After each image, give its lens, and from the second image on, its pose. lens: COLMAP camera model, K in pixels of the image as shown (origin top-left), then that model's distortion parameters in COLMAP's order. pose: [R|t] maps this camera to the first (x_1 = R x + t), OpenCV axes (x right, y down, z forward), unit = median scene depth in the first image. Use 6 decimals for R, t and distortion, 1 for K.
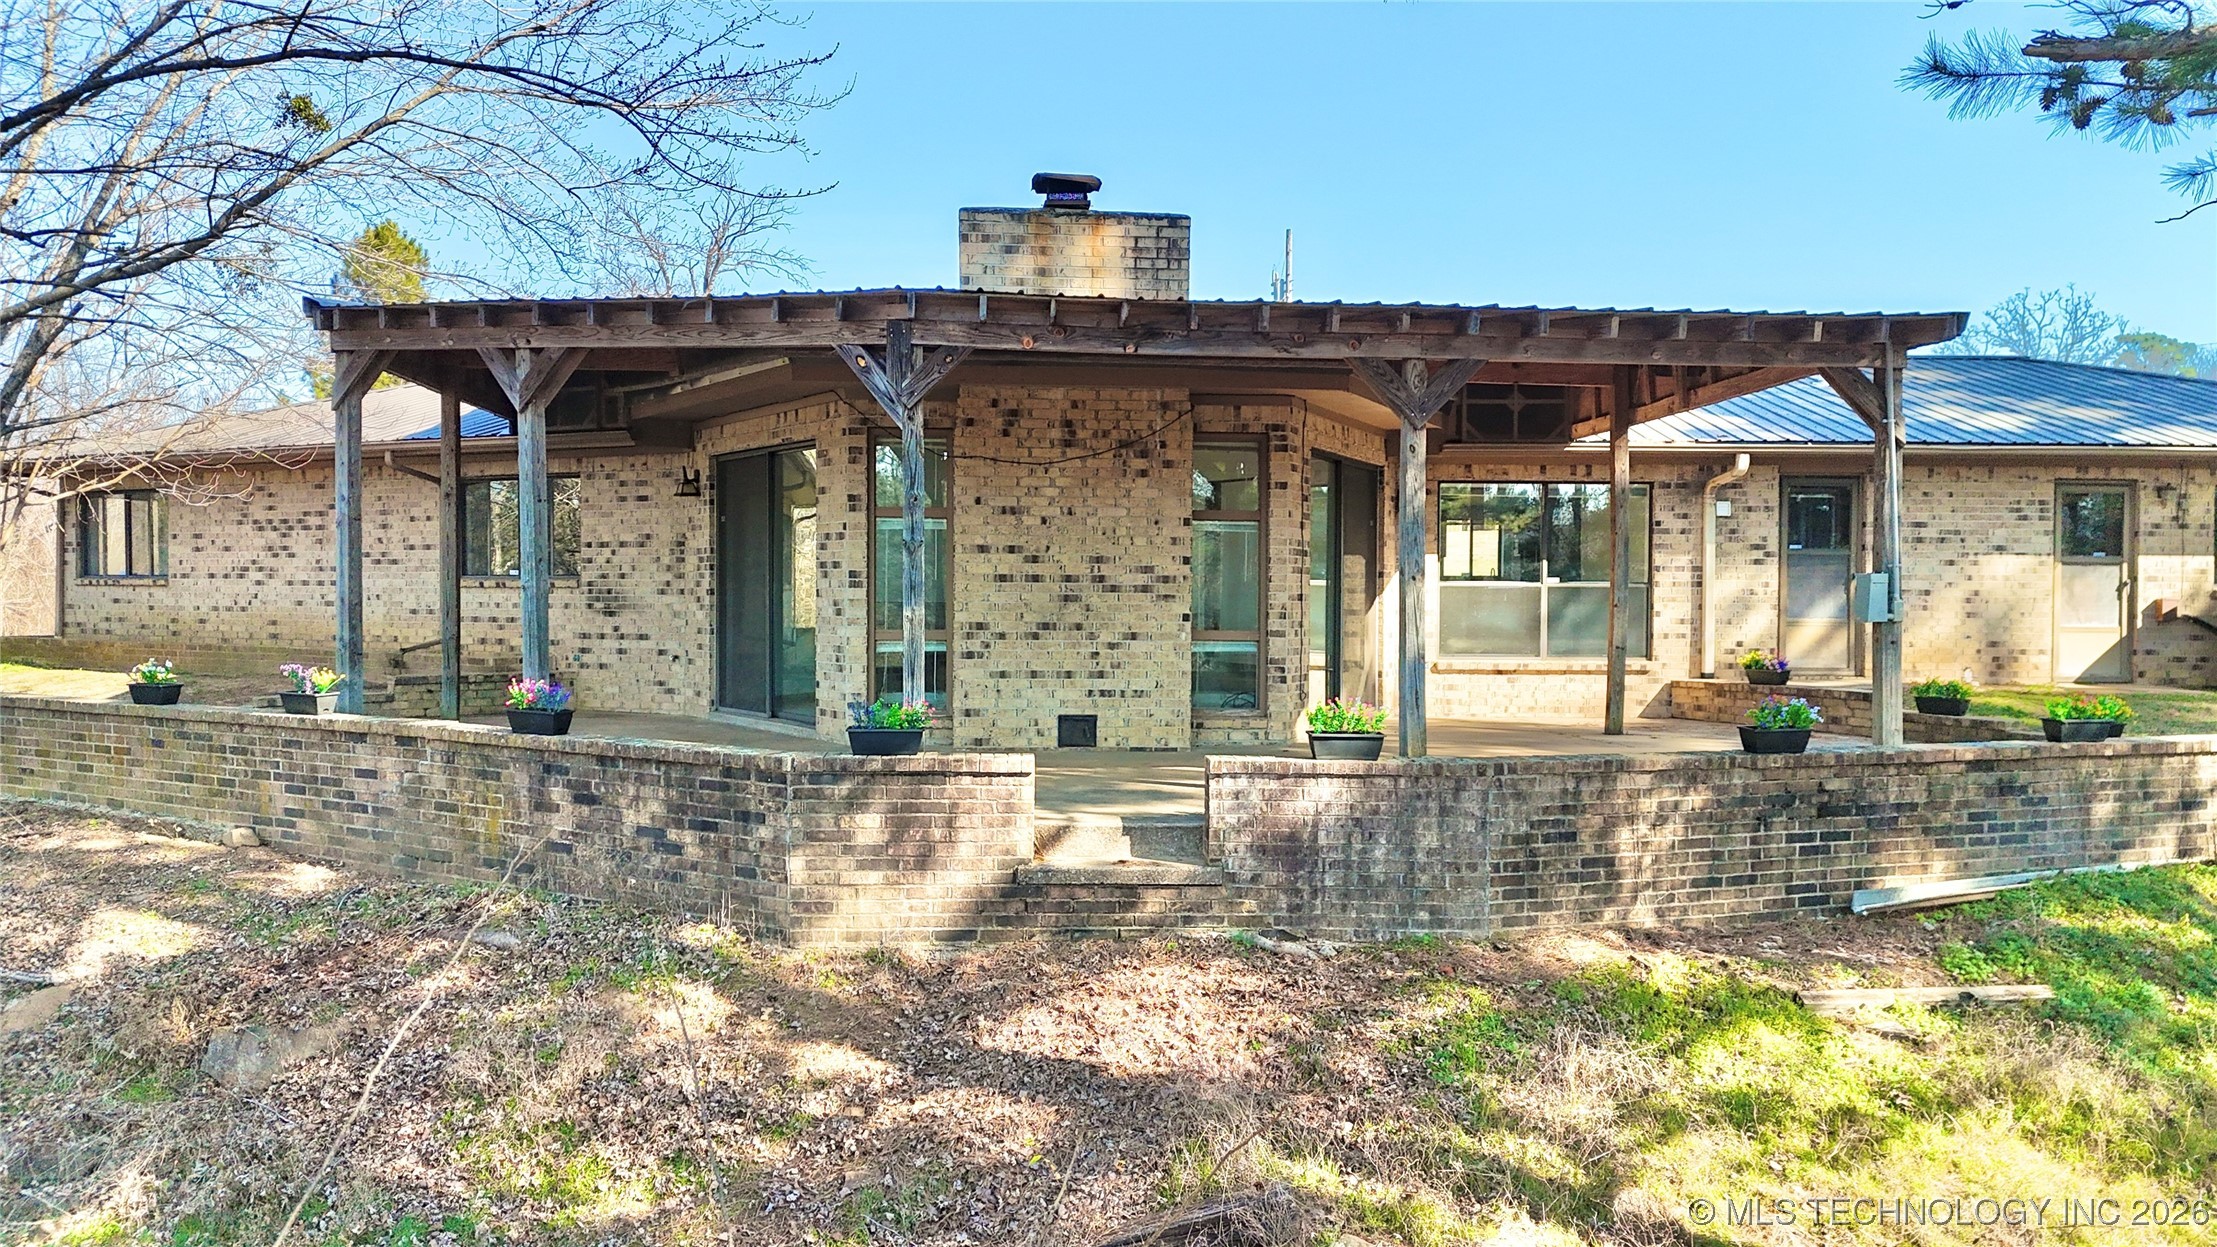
lens RADIAL K [[1584.5, 0, 1108.5], [0, 1584.5, 623.5], [0, 0, 1]] dist [-0.000500, -0.001533]
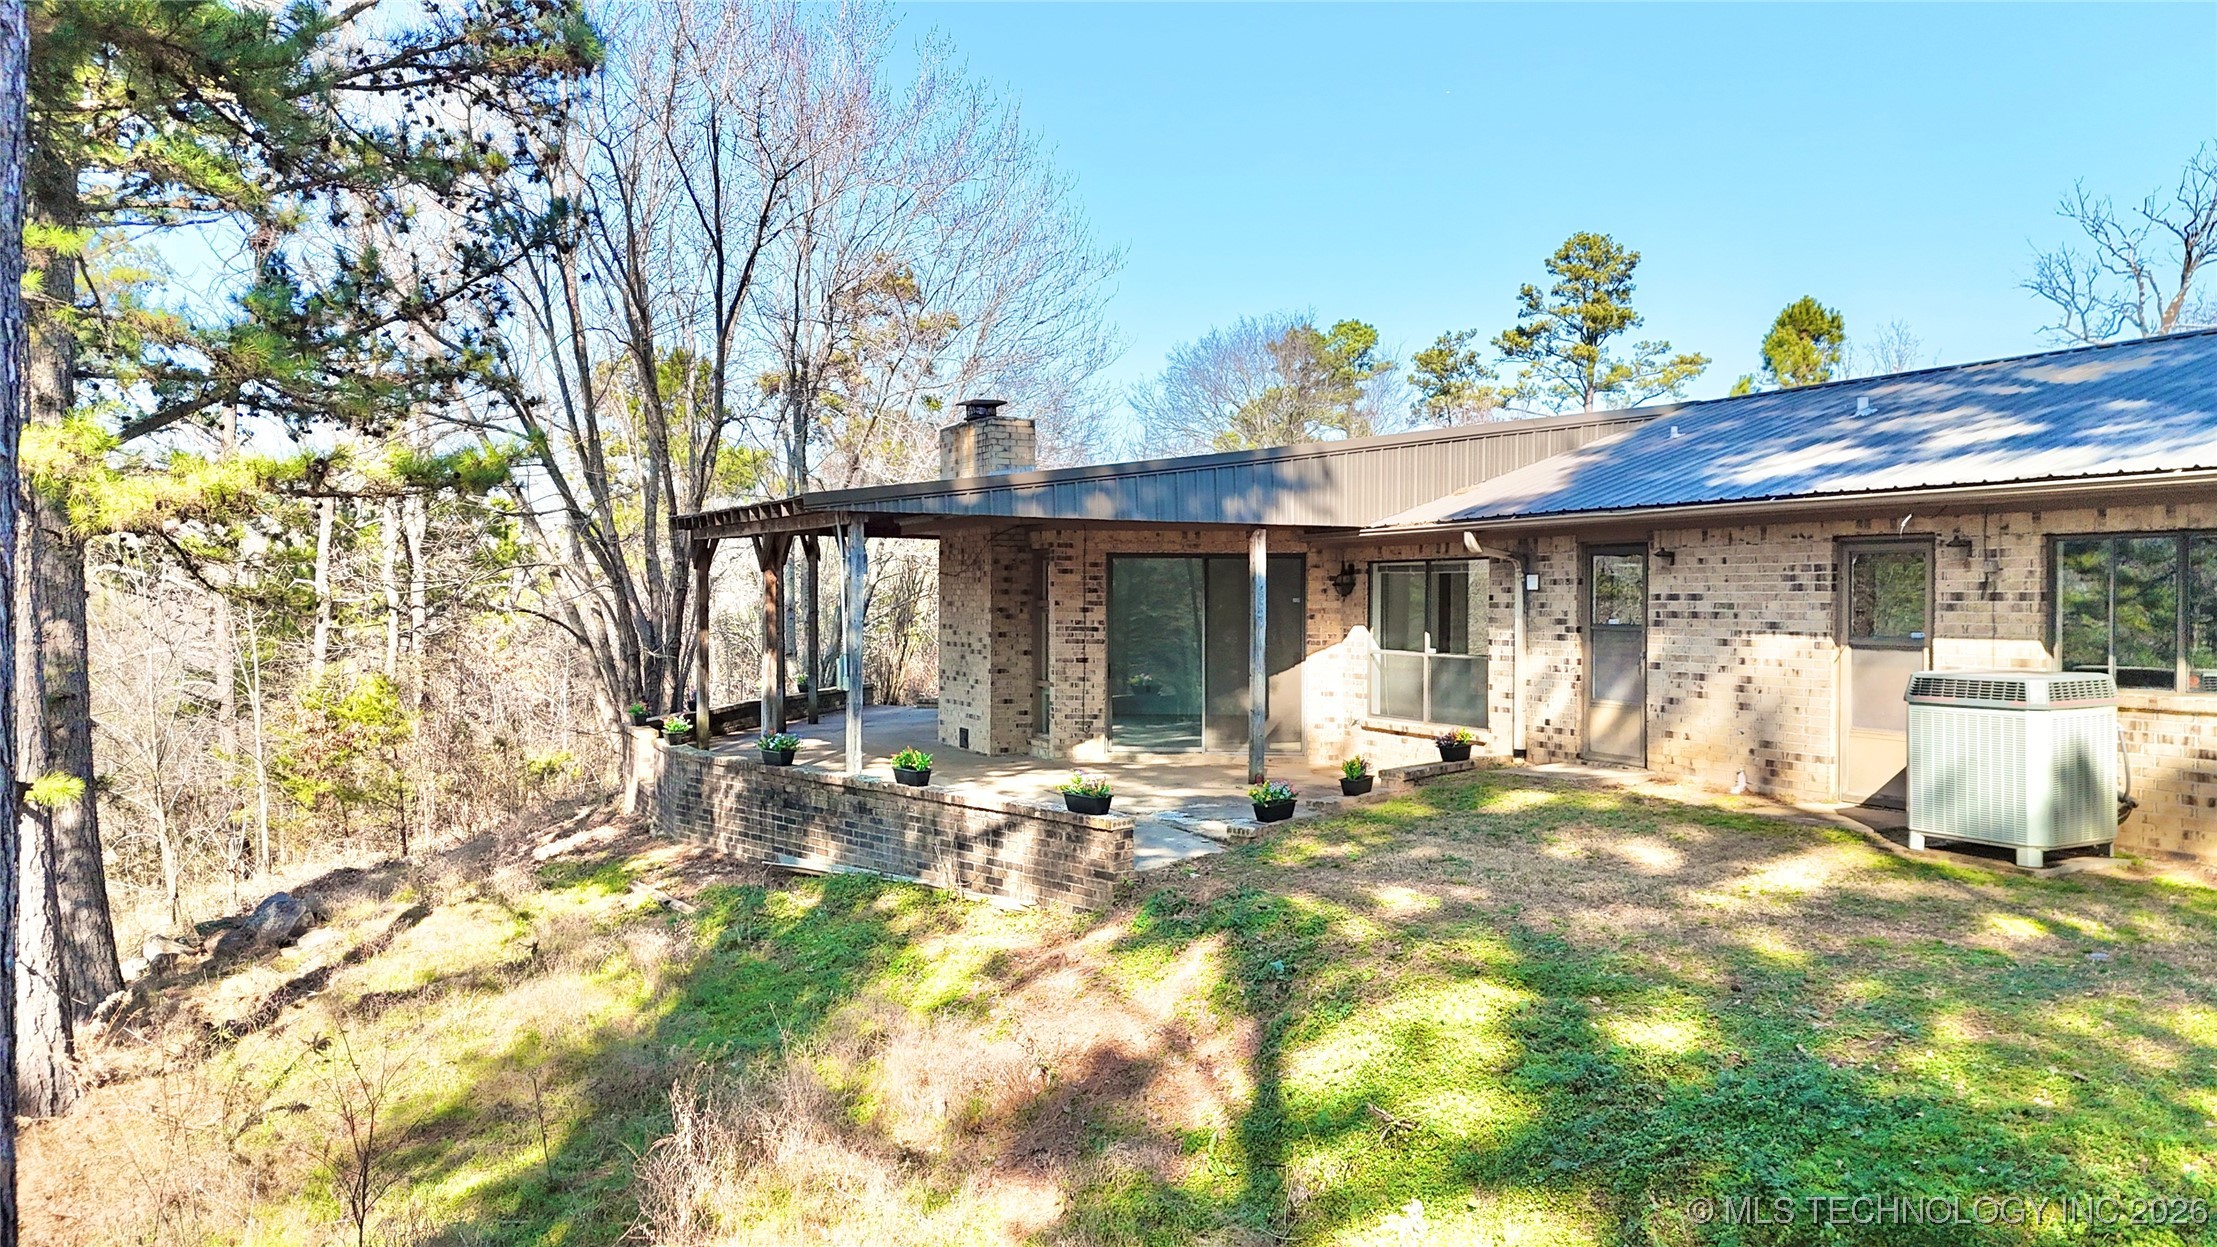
lens RADIAL K [[1578.4, 0, 1109.2], [0, 1578.4, 611.4], [0, 0, 1]] dist [0.139830, -0.204693]
pose [[0.406259, 0.002867, -0.913753, 1.173056], [-0.020732, 0.999767, -0.006081, -0.042843], [0.913523, 0.021415, 0.406224, 0.360308]]
